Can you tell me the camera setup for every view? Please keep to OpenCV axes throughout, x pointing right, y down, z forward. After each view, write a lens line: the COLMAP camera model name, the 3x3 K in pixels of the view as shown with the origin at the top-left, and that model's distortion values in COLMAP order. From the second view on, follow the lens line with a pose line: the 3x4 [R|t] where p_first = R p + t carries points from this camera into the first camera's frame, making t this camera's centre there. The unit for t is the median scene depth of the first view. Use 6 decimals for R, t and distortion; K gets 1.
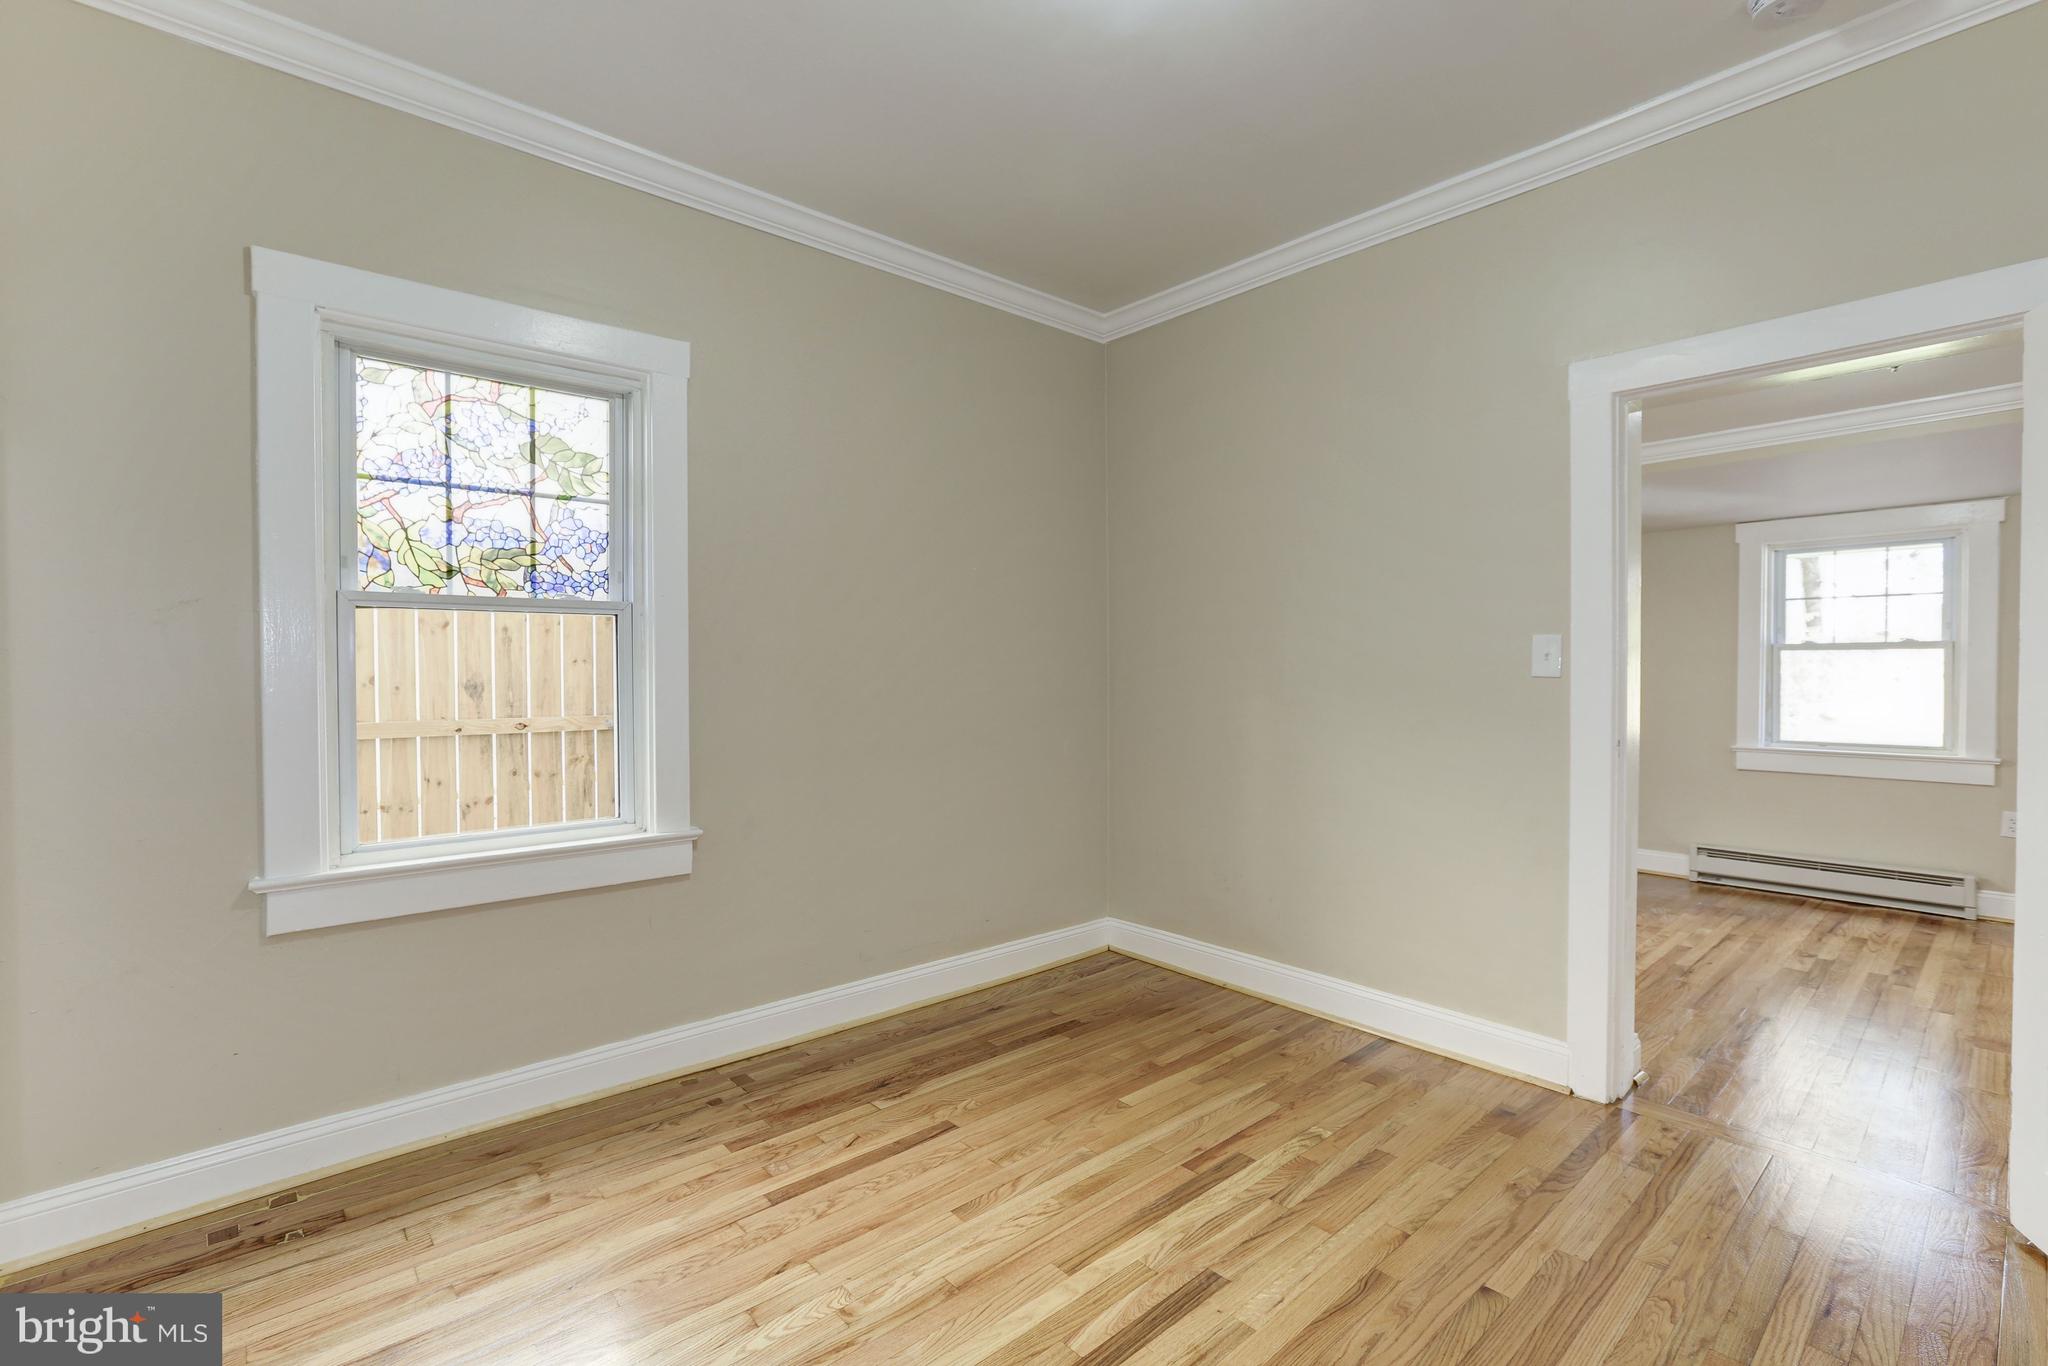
lens RADIAL K [[924.8, 0, 1010.0], [0, 924.8, 677.3], [0, 0, 1]] dist [-0.028383, 0.013930]
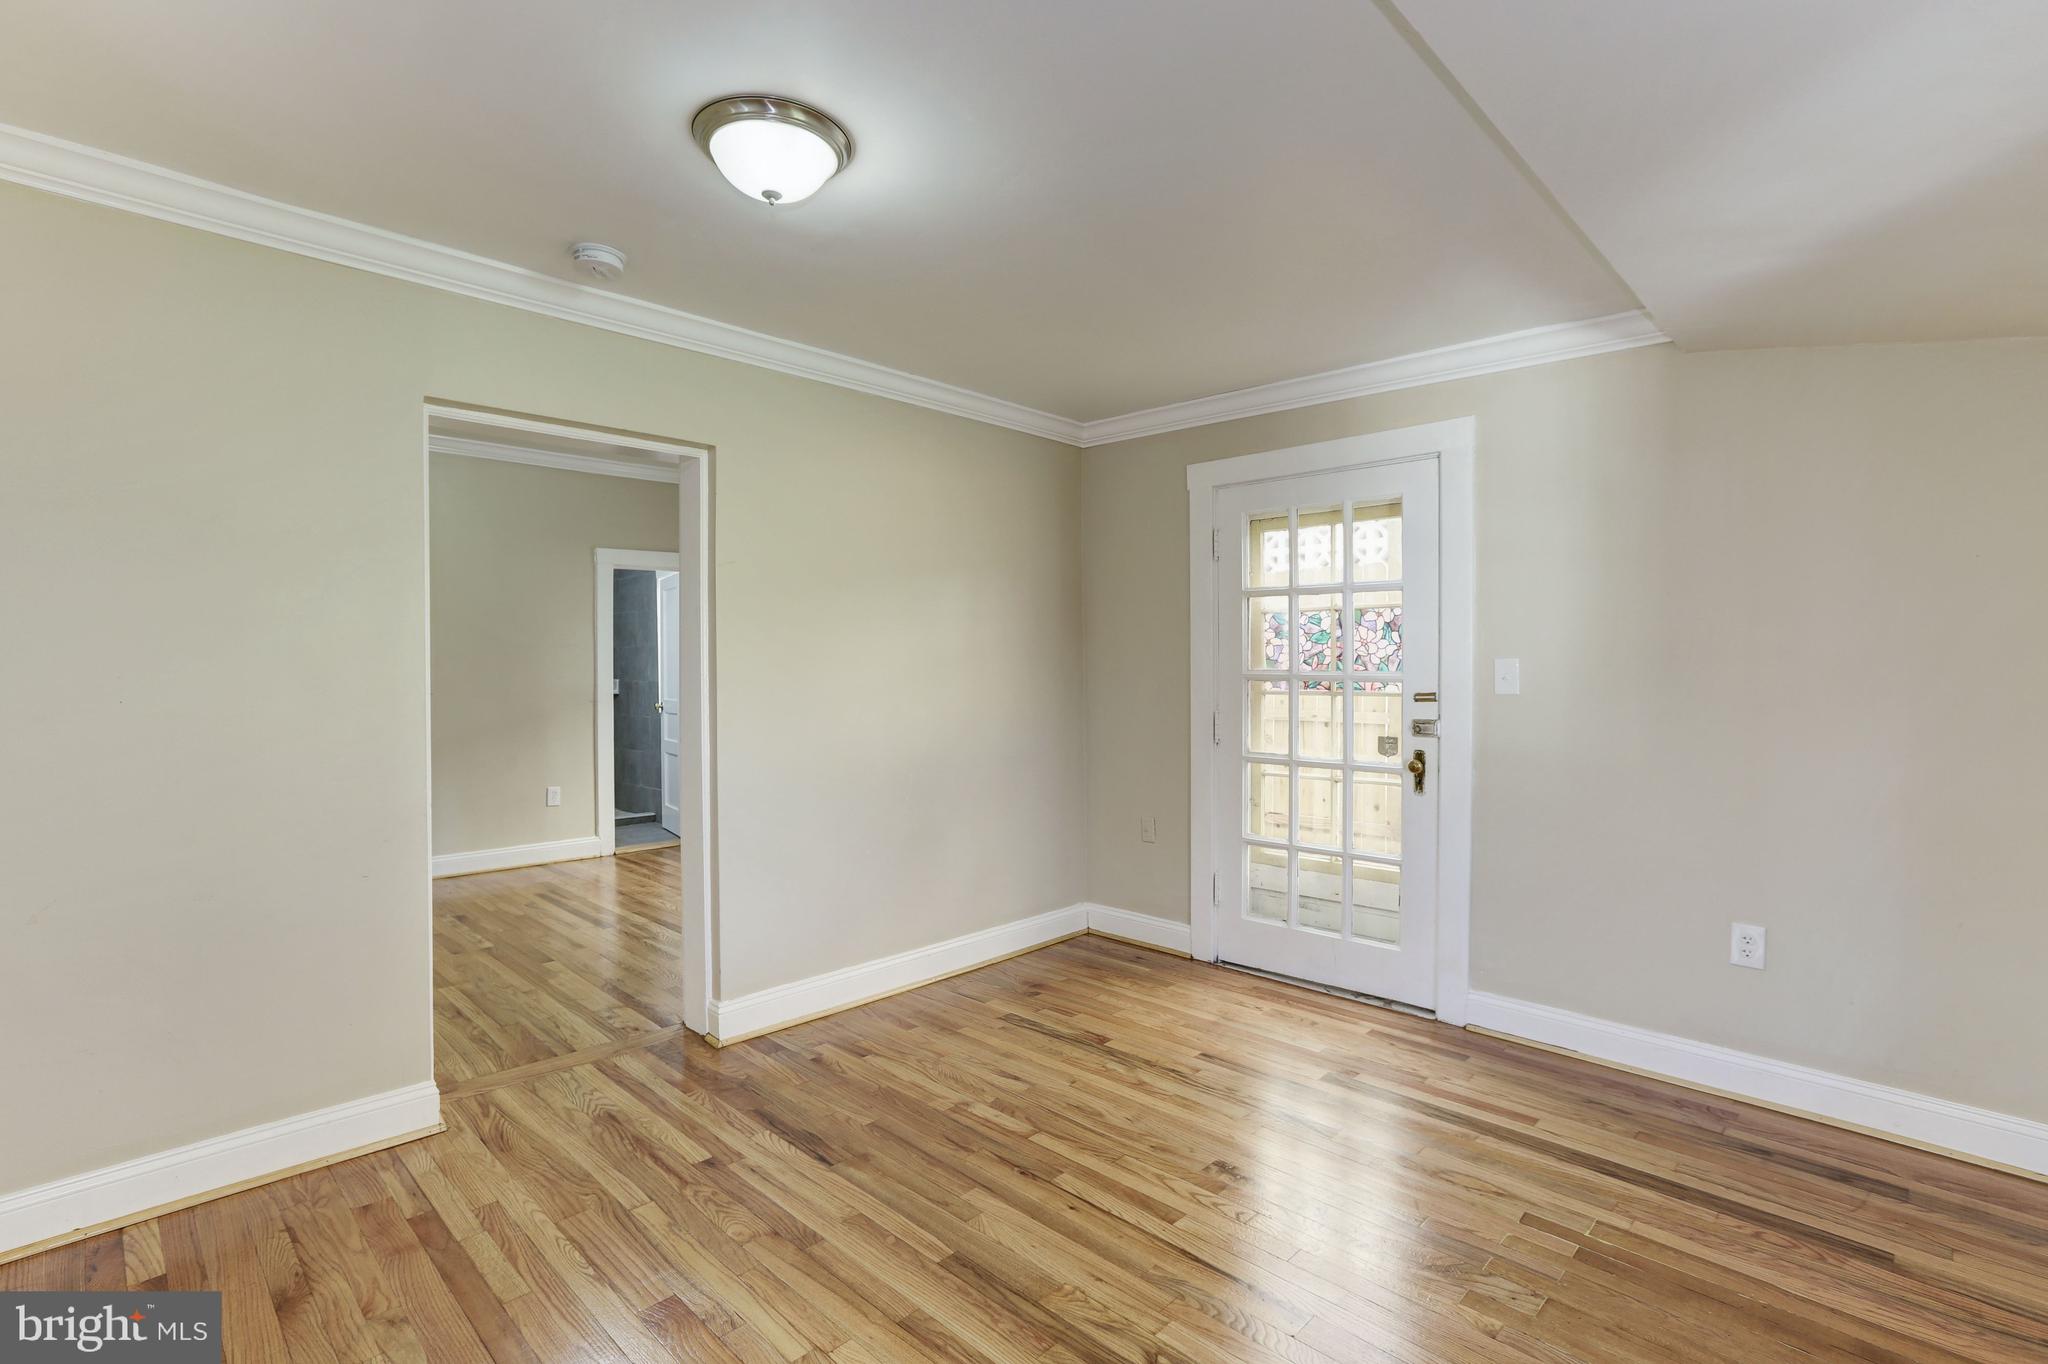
lens RADIAL K [[924.8, 0, 1020.6], [0, 924.8, 687.9], [0, 0, 1]] dist [-0.028383, 0.013930]
pose [[0.087134, 0.018899, -0.996017, 1.805256], [-0.009808, 0.999788, 0.018113, -0.021373], [0.996148, 0.008191, 0.087301, 1.254167]]
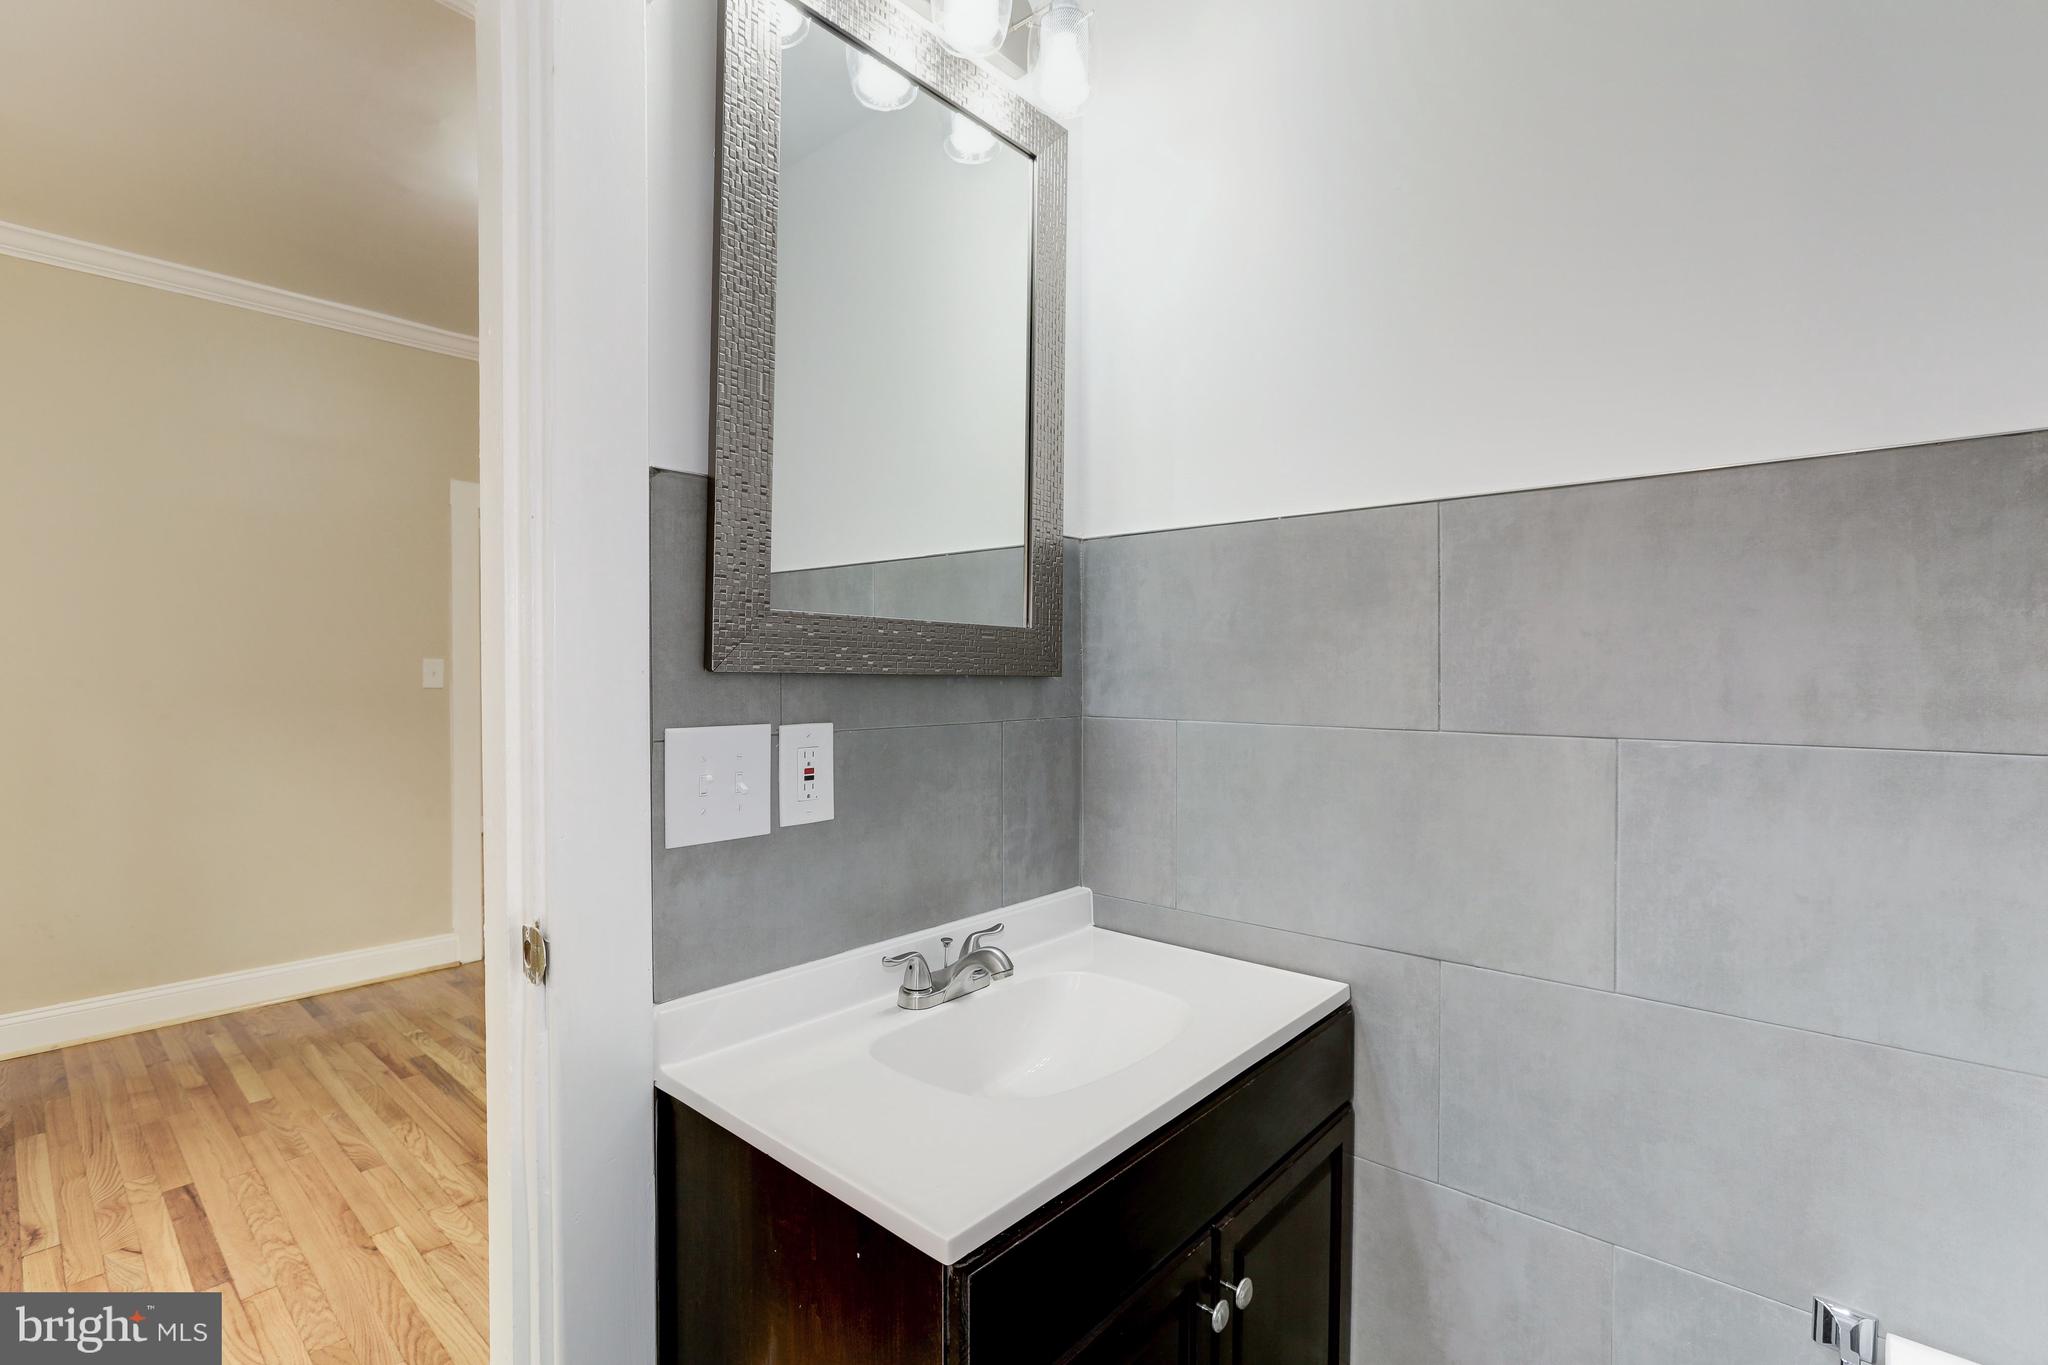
lens RADIAL K [[924.8, 0, 1029.3], [0, 924.8, 671.2], [0, 0, 1]] dist [-0.028383, 0.013930]
pose [[-0.135106, 0.006067, 0.990813, -1.005317], [0.013090, 0.999905, -0.004338, -0.008330], [-0.990745, 0.012383, -0.135173, 0.266250]]
